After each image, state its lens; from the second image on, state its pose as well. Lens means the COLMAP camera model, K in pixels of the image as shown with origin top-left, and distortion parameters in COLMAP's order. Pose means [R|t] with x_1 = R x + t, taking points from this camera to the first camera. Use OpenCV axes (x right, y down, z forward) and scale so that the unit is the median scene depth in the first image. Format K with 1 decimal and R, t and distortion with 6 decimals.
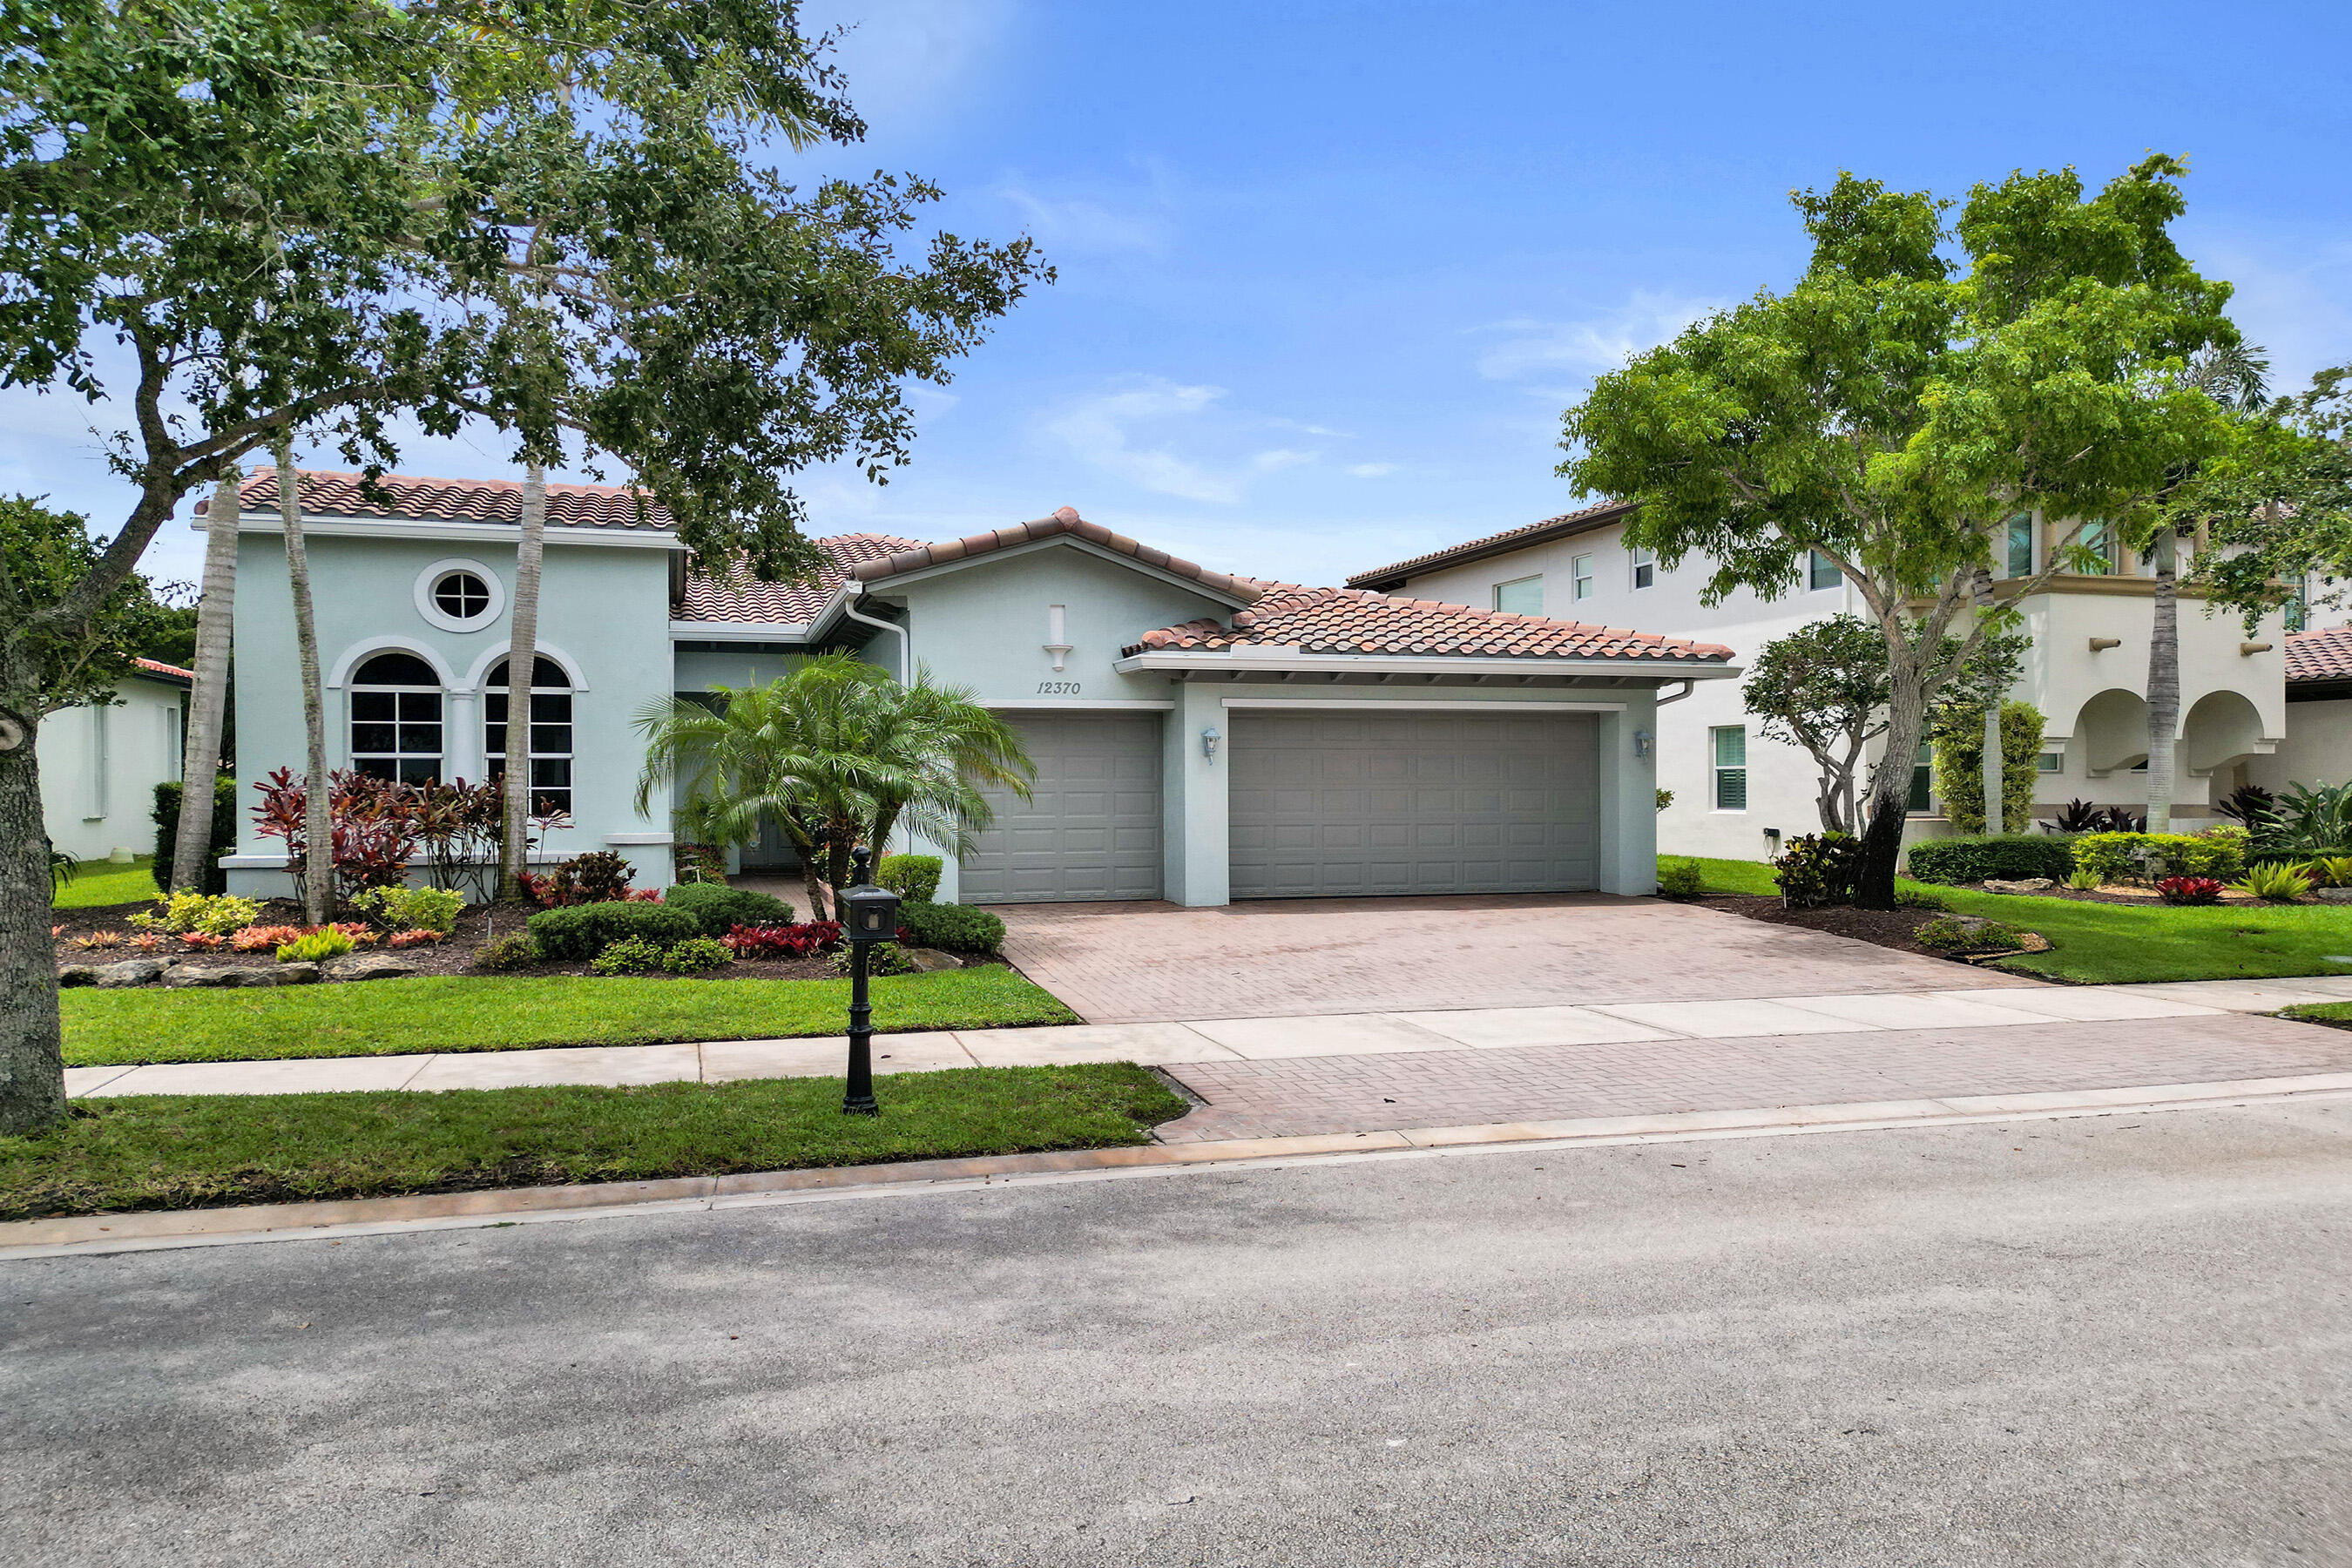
lens RADIAL K [[1753.7, 0, 1186.6], [0, 1753.7, 781.5], [0, 0, 1]] dist [0.044456, -0.030822]
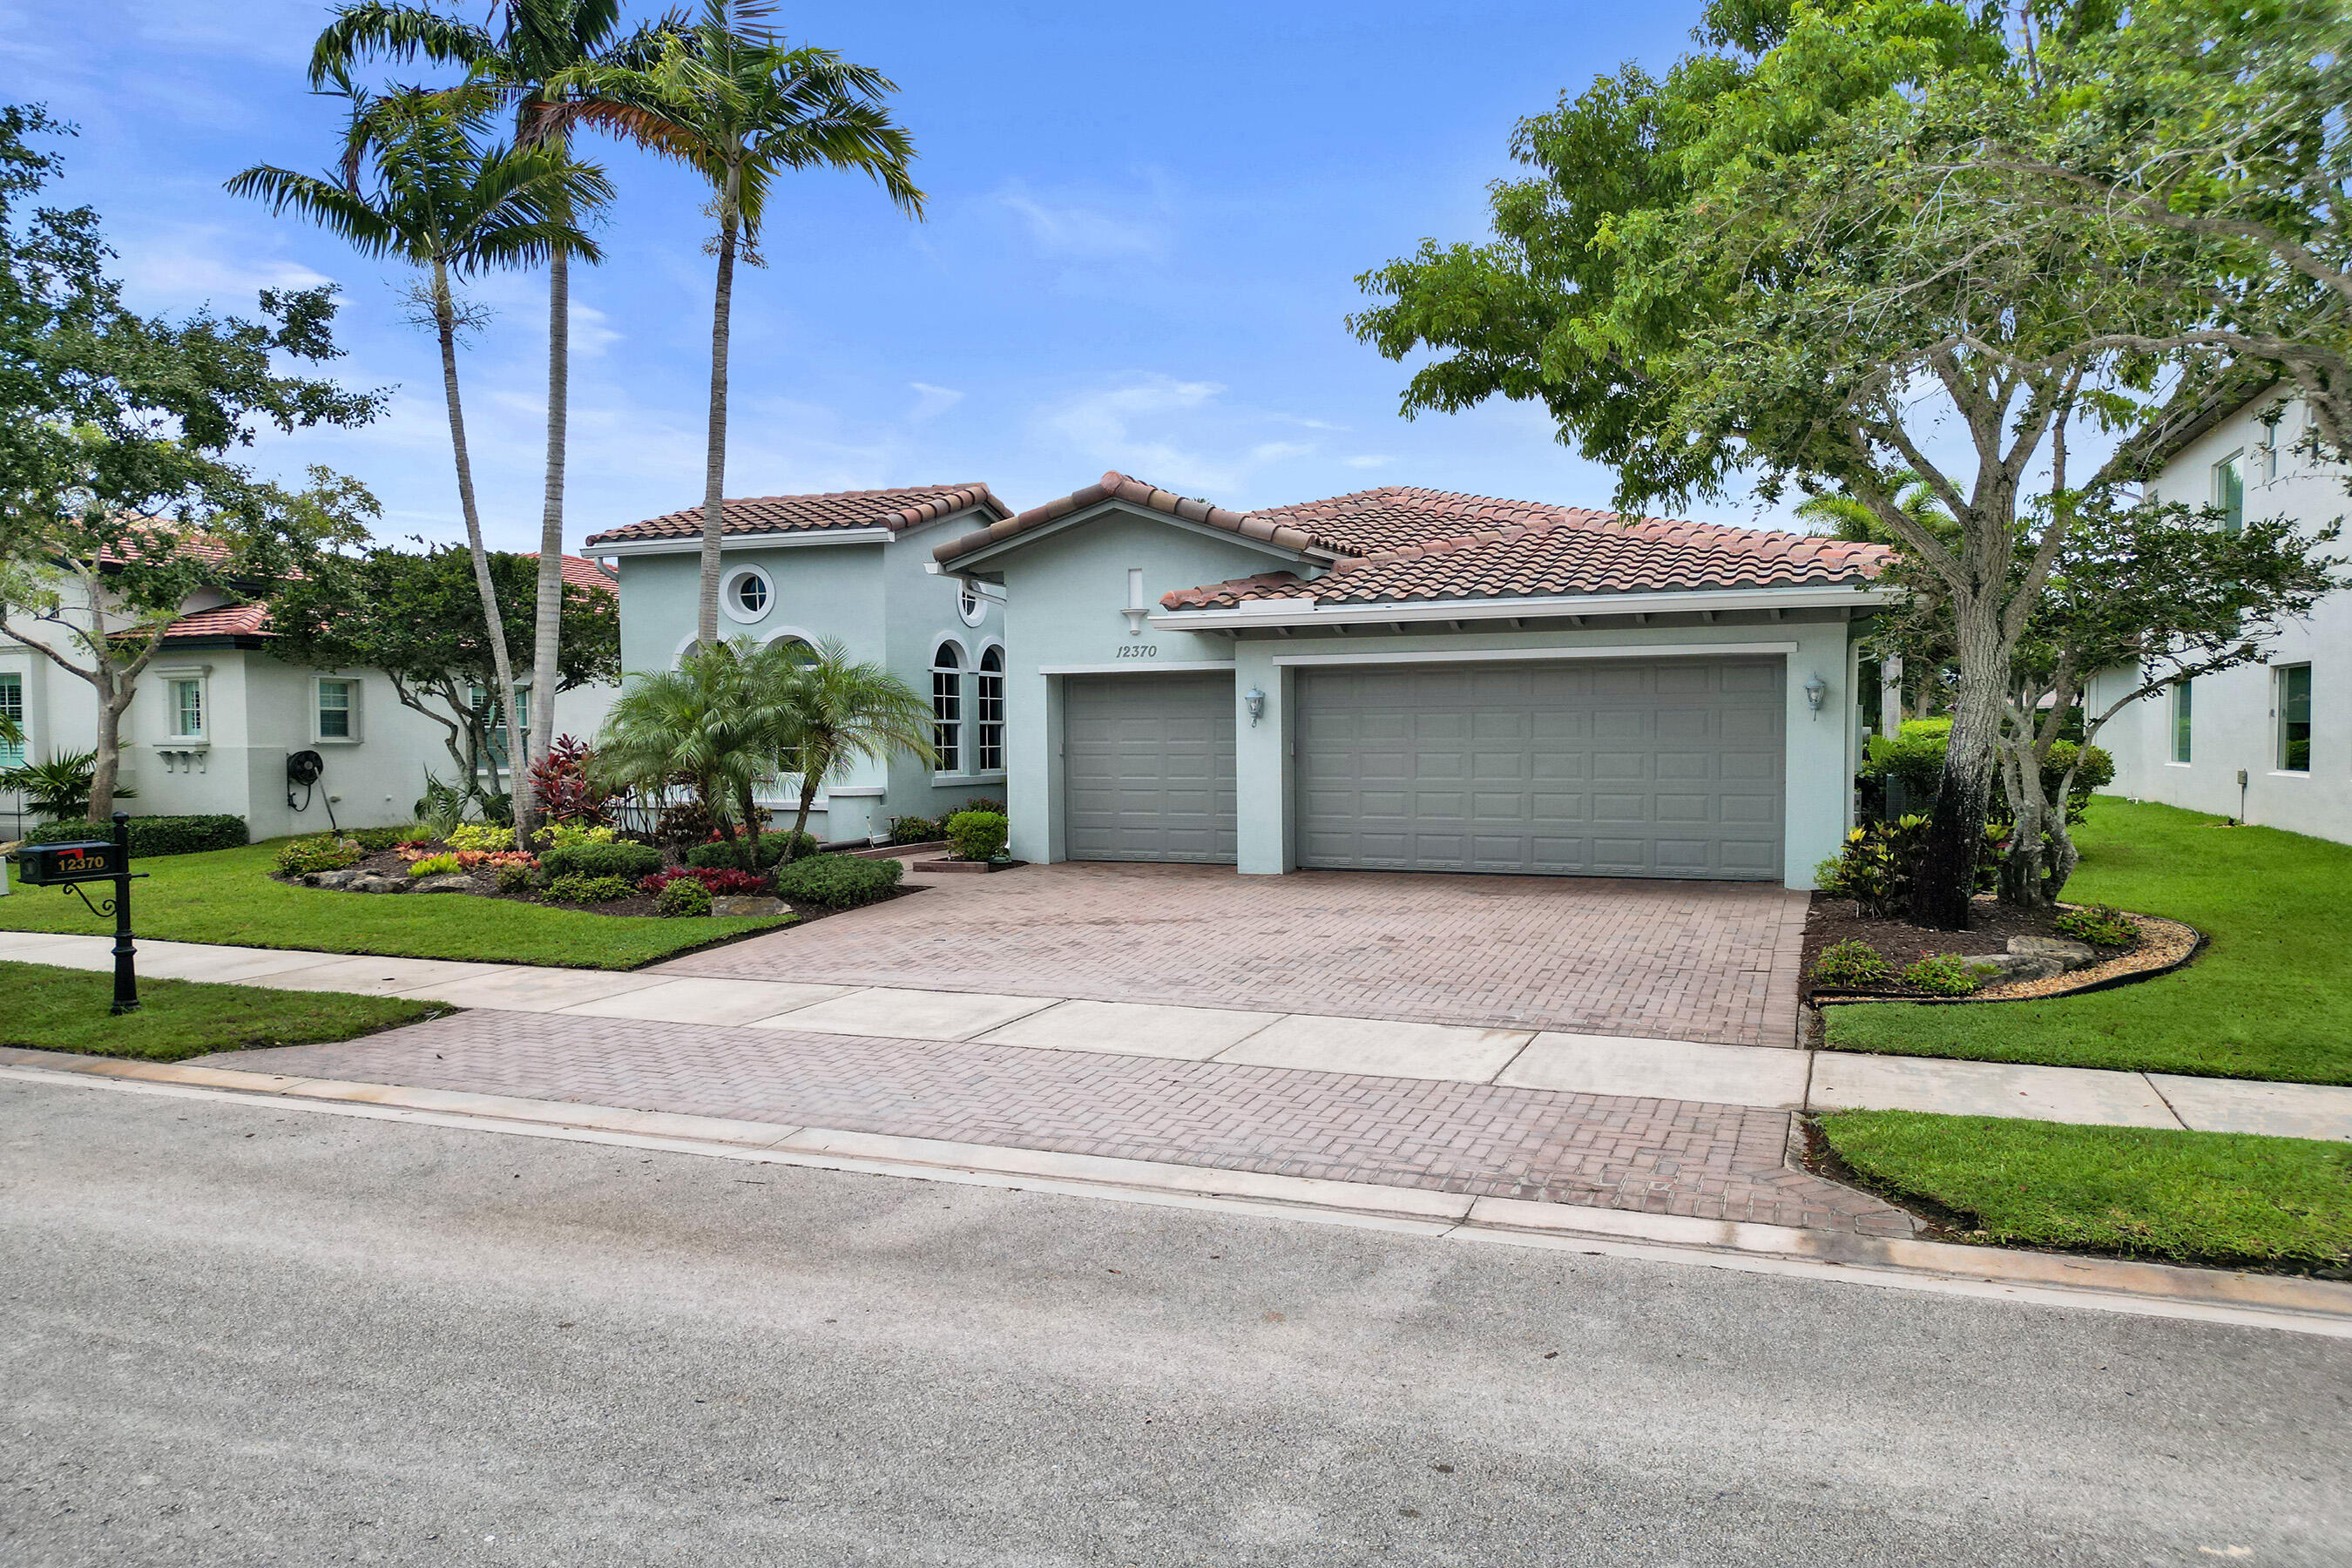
lens RADIAL K [[1741.9, 0, 1161.6], [0, 1741.9, 794.2], [0, 0, 1]] dist [0.026601, -0.021451]
pose [[0.756552, 0.020386, -0.653616, 0.636024], [0.005759, 0.999268, 0.037832, -0.009619], [0.653908, -0.032386, 0.755881, 0.266028]]
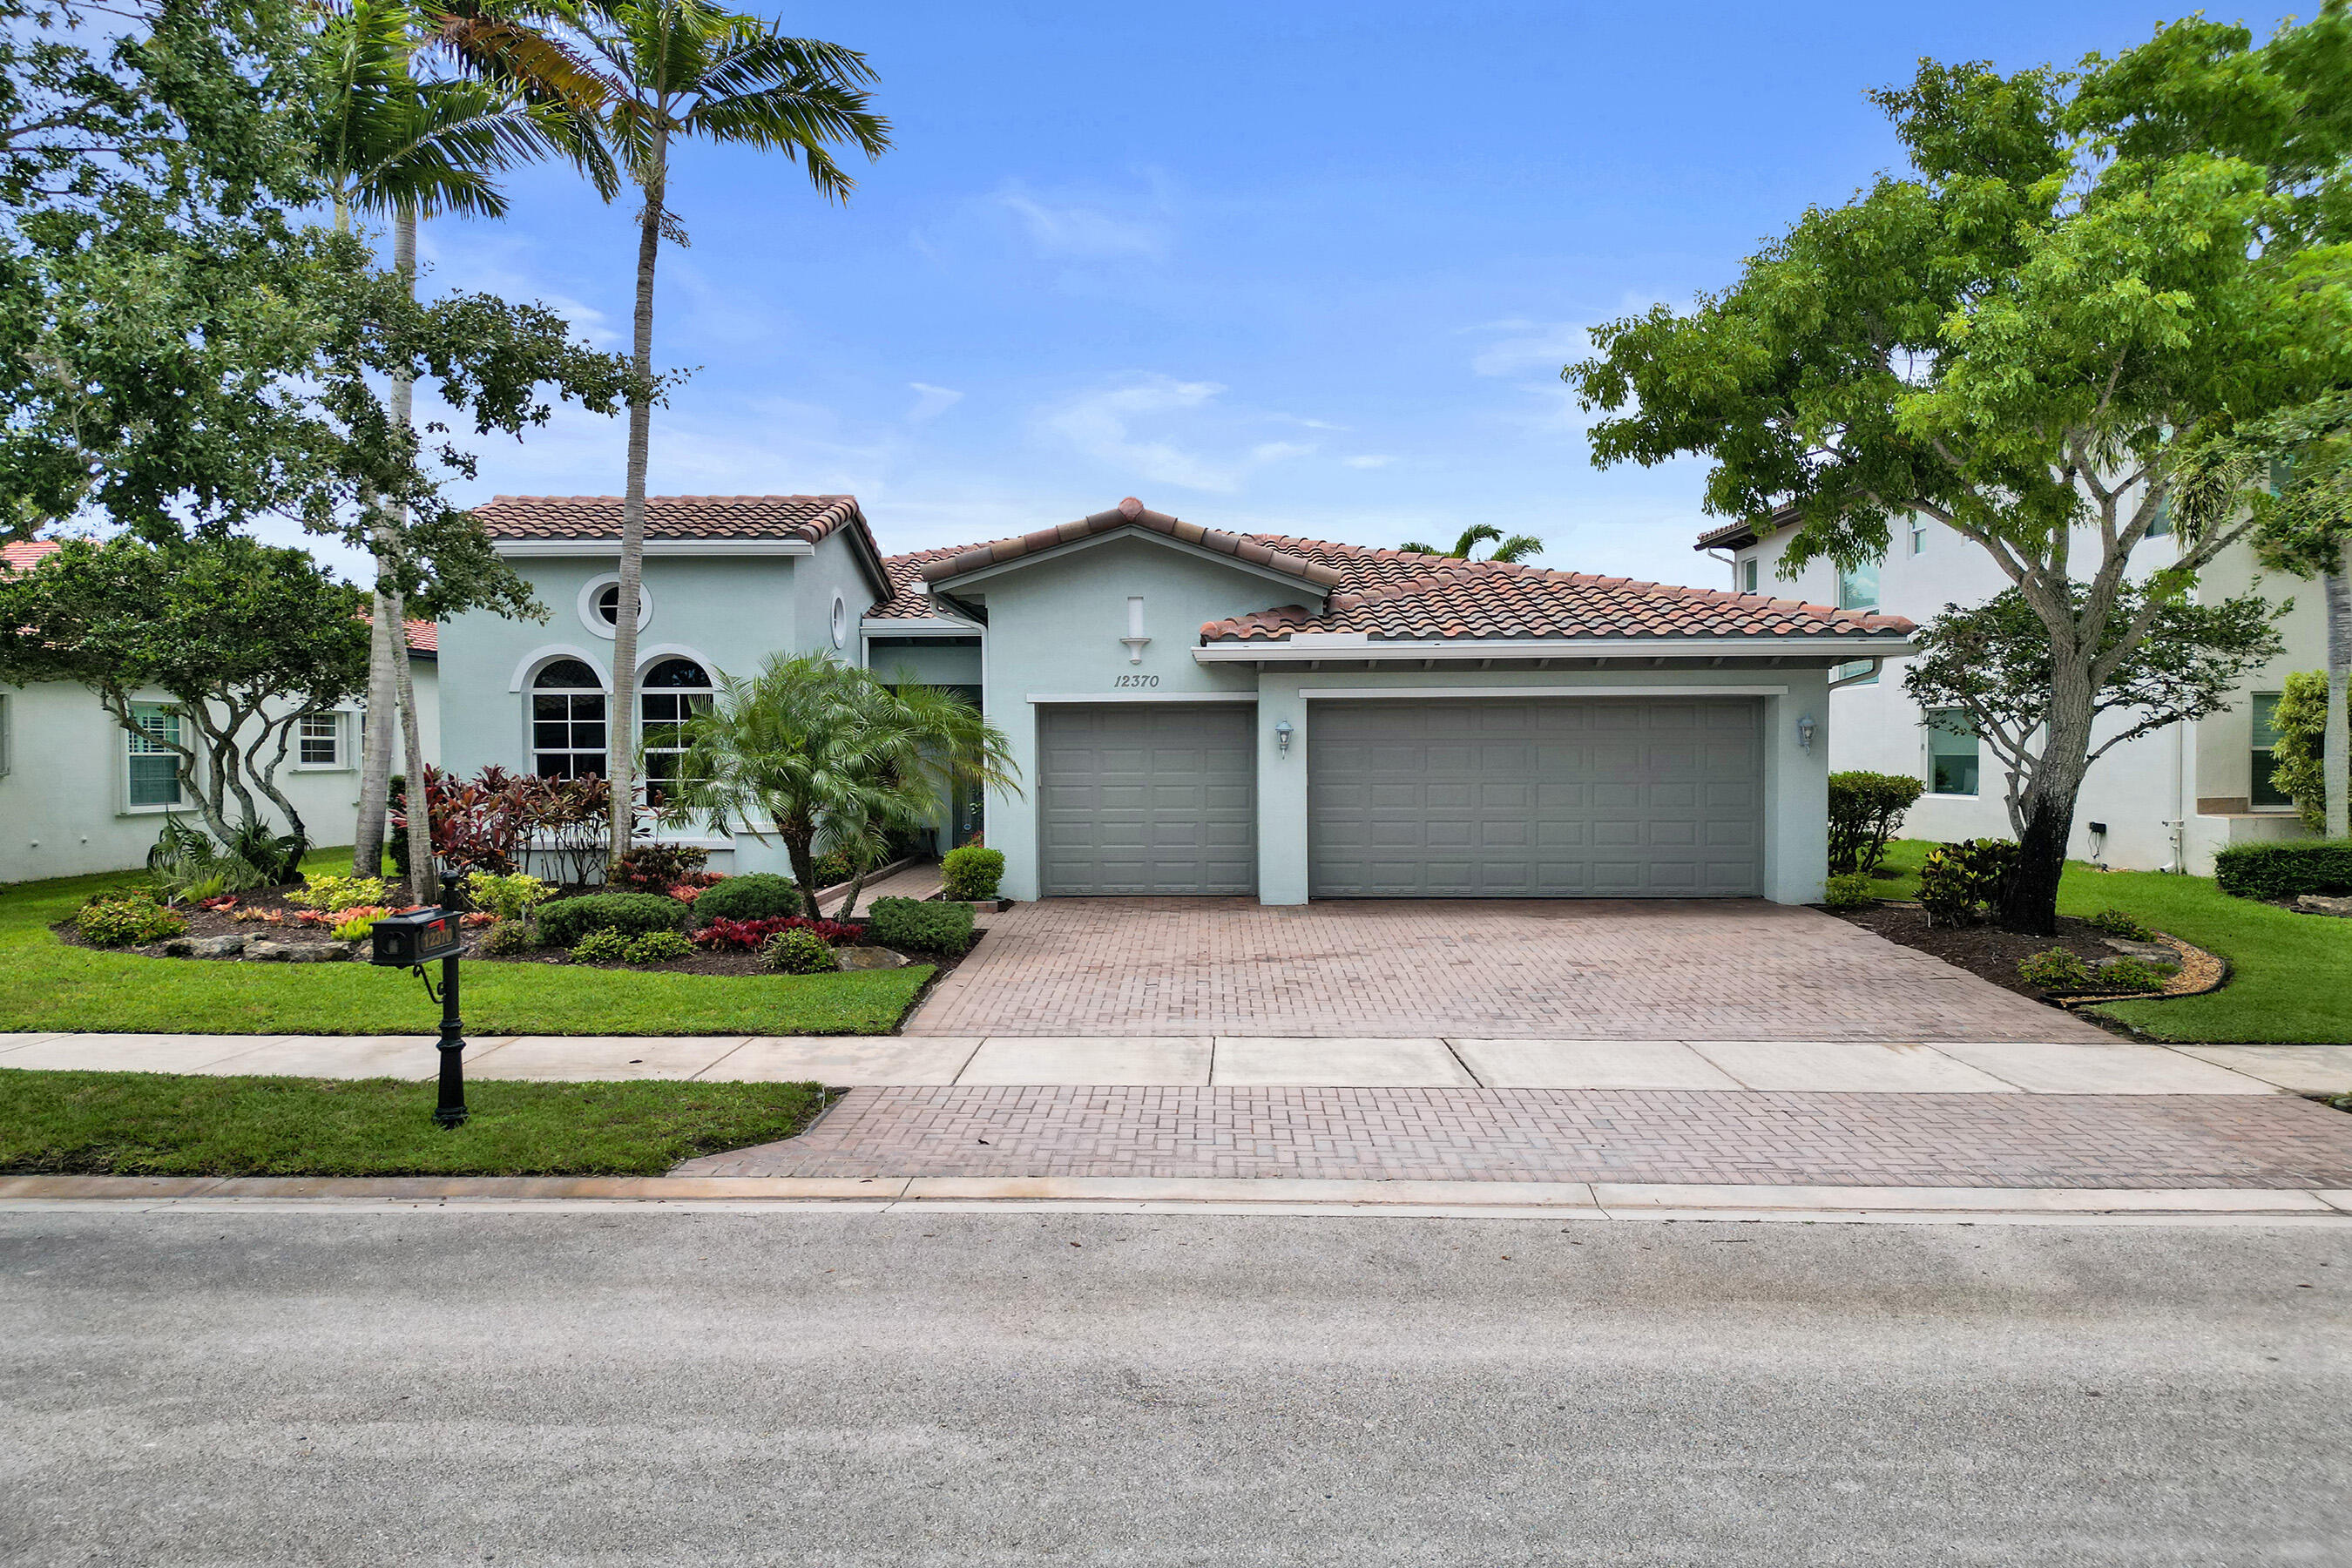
lens RADIAL K [[1753.7, 0, 1158.2], [0, 1753.7, 775.0], [0, 0, 1]] dist [0.044456, -0.030822]
pose [[0.943323, 0.003073, -0.331862, 0.285231], [0.002698, 0.999853, 0.016928, -0.018154], [0.331866, -0.016864, 0.943176, 0.075157]]
